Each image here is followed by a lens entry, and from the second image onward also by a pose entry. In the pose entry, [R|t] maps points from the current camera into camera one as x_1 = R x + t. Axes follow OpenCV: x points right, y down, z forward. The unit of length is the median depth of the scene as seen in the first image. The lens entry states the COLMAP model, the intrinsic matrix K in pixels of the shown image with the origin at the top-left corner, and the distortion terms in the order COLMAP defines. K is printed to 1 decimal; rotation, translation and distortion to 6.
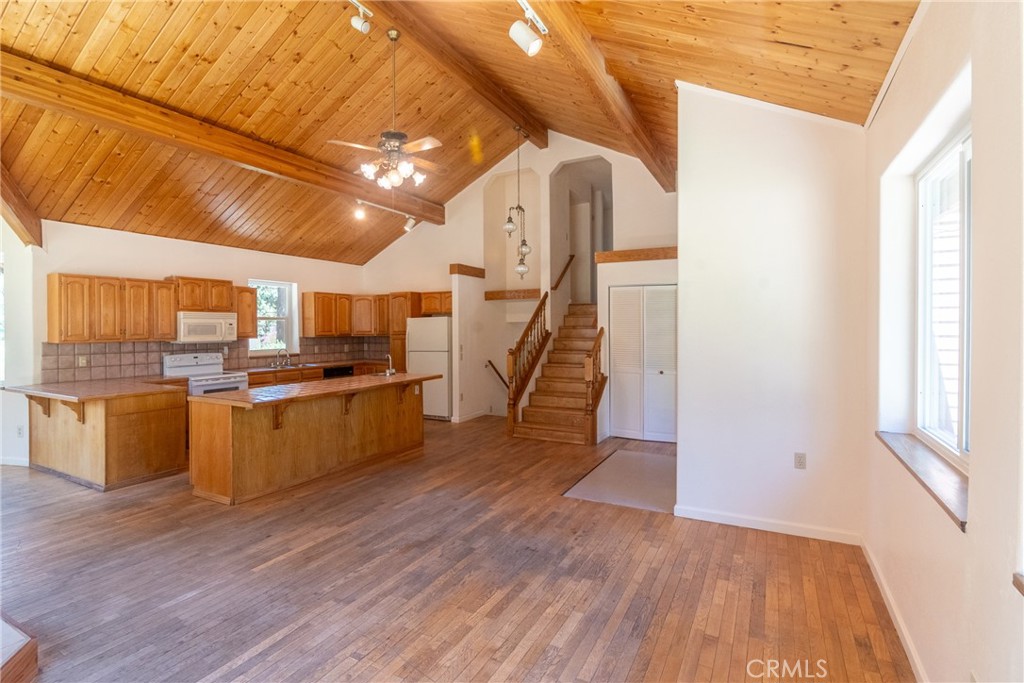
lens RADIAL K [[498.7, 0, 480.4], [0, 498.7, 329.4], [0, 0, 1]] dist [-0.002268, -0.006713]
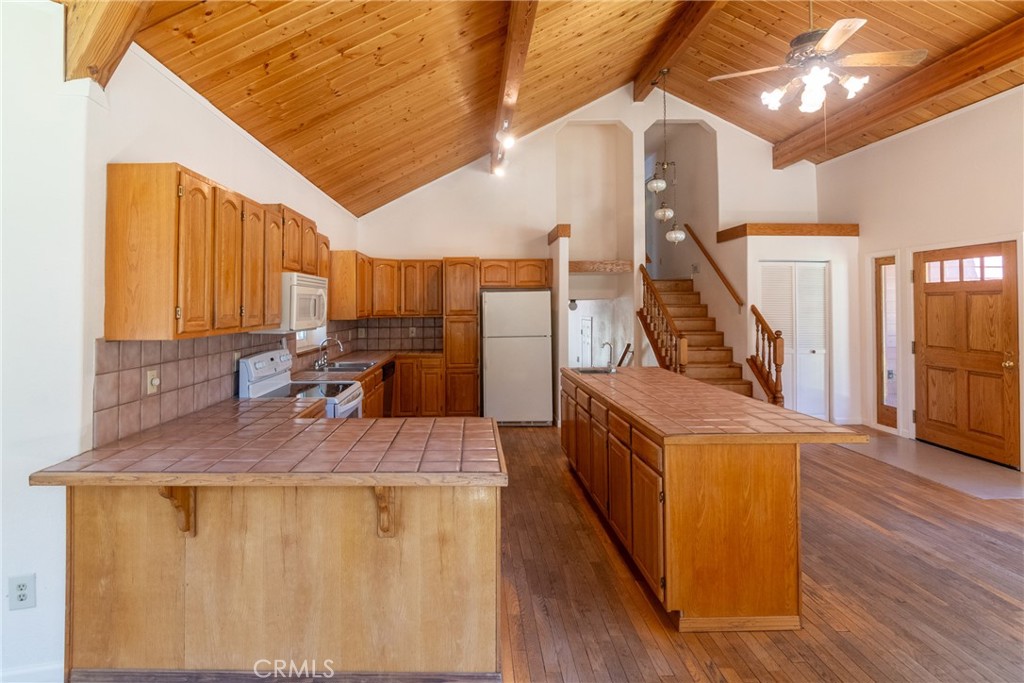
lens RADIAL K [[523.8, 0, 511.9], [0, 523.8, 293.7], [0, 0, 1]] dist [-0.006176, -0.001875]
pose [[0.869565, 0.013790, 0.493625, -0.817141], [0.000946, 0.999562, -0.029590, 0.003792], [-0.493817, 0.026197, 0.869171, 0.503317]]
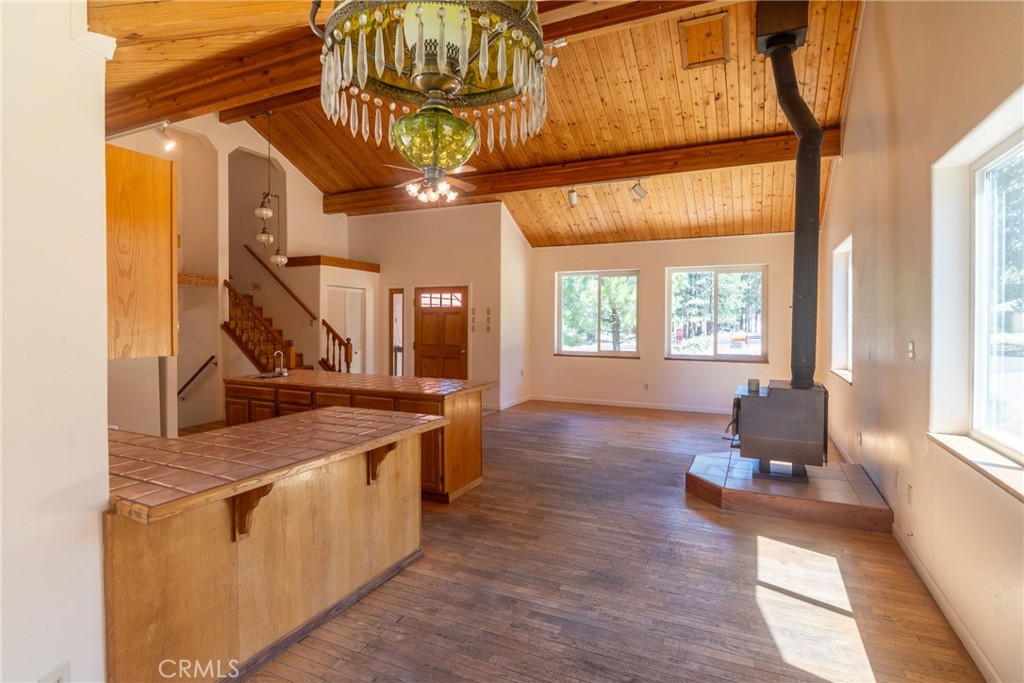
lens RADIAL K [[521.5, 0, 515.0], [0, 521.5, 325.4], [0, 0, 1]] dist [-0.001082, -0.000188]
pose [[-0.083433, -0.006732, 0.996491, -1.257837], [-0.000133, 0.999977, 0.006745, 0.003096], [-0.996513, 0.000431, -0.083432, 0.787737]]
